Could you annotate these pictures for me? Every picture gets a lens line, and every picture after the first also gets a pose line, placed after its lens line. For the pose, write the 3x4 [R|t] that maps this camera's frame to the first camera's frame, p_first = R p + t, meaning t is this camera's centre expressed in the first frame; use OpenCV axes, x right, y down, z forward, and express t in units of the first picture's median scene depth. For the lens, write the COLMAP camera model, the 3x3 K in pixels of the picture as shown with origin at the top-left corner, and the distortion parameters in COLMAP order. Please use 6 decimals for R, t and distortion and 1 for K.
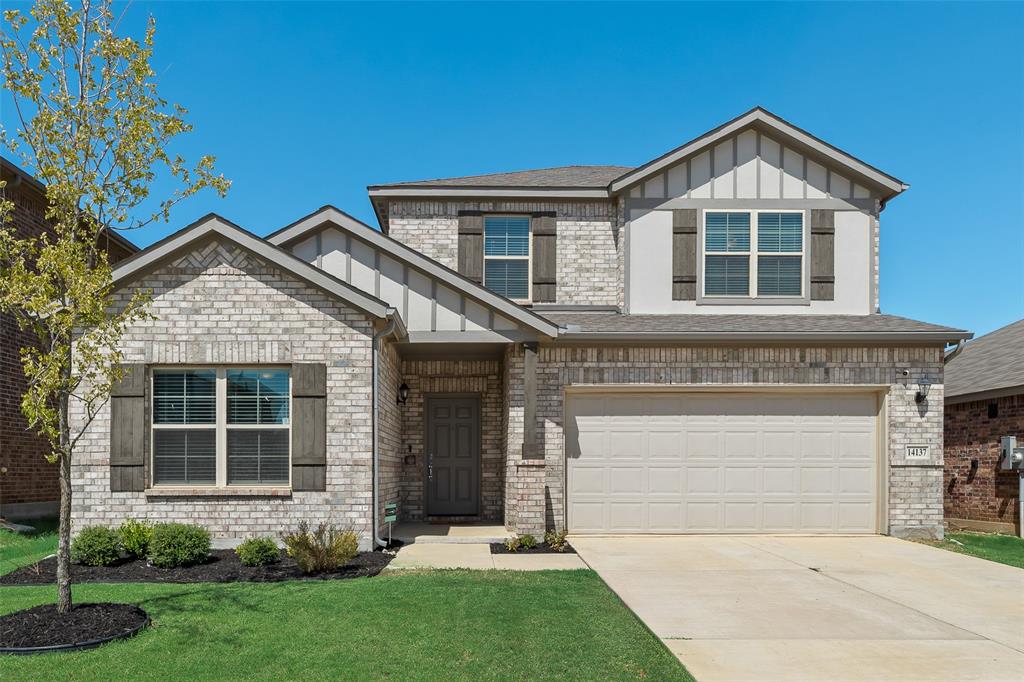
lens RADIAL K [[419.3, 0, 517.0], [0, 419.3, 316.1], [0, 0, 1]] dist [0.000254, 0.000590]
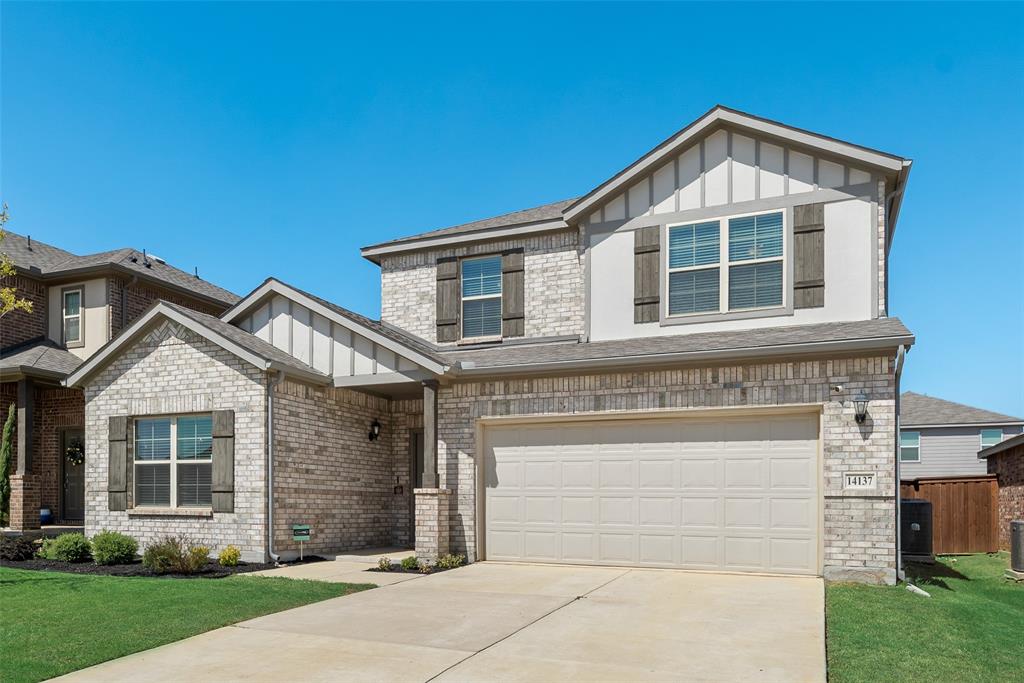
lens RADIAL K [[420.5, 0, 512.0], [0, 420.5, 341.5], [0, 0, 1]] dist [0.000951, 0.000083]
pose [[0.965845, -0.083908, -0.245157, 0.483727], [0.080158, 0.996462, -0.025251, 0.006427], [0.246408, 0.004737, 0.969154, -0.005372]]
